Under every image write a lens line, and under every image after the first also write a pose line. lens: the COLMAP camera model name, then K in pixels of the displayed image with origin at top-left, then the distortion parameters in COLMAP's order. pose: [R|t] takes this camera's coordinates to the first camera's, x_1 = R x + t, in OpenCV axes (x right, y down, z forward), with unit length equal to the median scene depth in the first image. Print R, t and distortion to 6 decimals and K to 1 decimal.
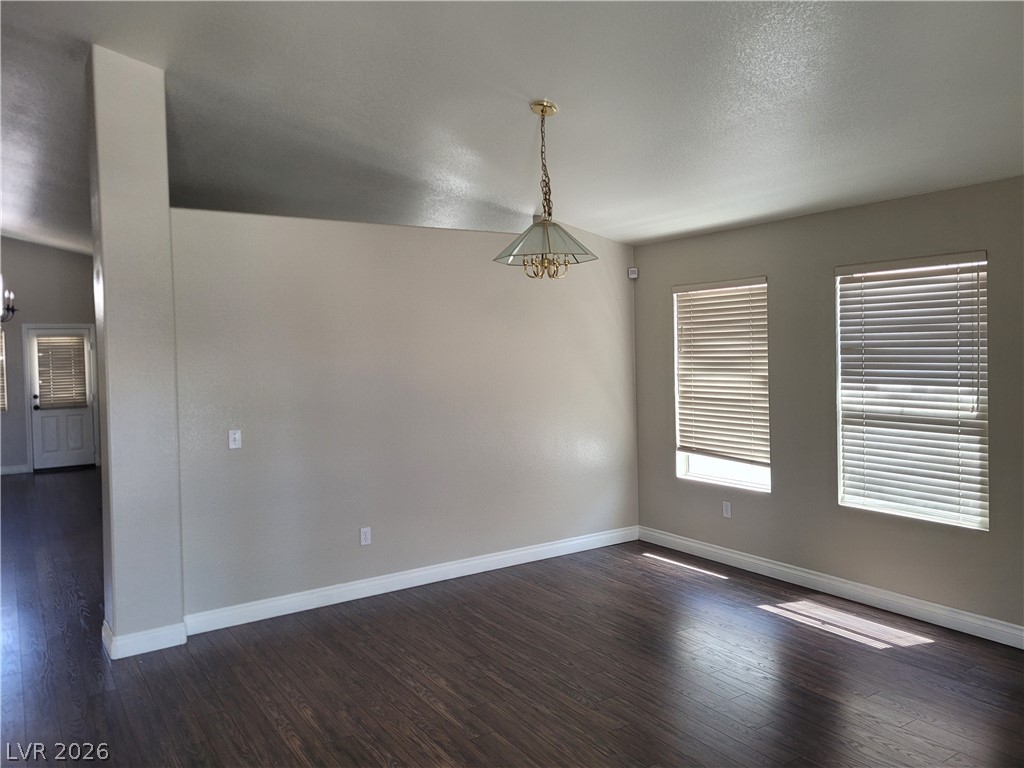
lens RADIAL K [[766.0, 0, 512.5], [0, 766.0, 377.1], [0, 0, 1]] dist [0.063098, -0.039592]
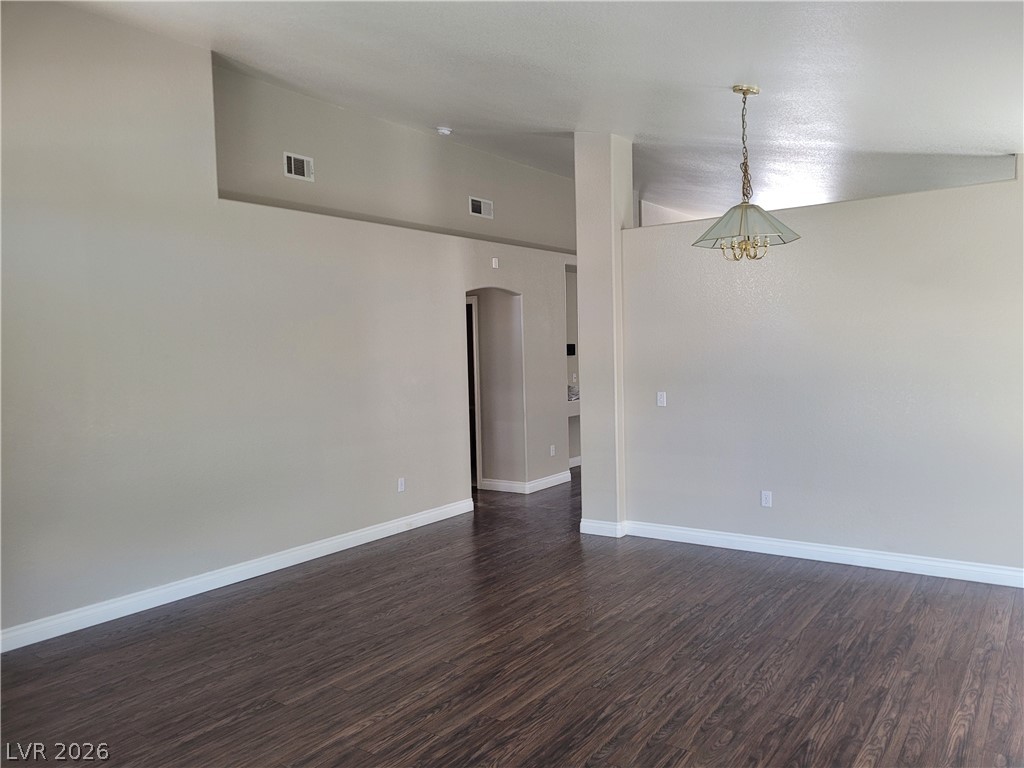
lens RADIAL K [[772.4, 0, 512.0], [0, 772.4, 384.0], [0, 0, 1]] dist [0.049766, -0.041702]
pose [[0.357409, 0.056837, -0.932217, 0.889331], [-0.013842, 0.998359, 0.055562, -0.016277], [0.933845, -0.006955, 0.357610, 0.338730]]
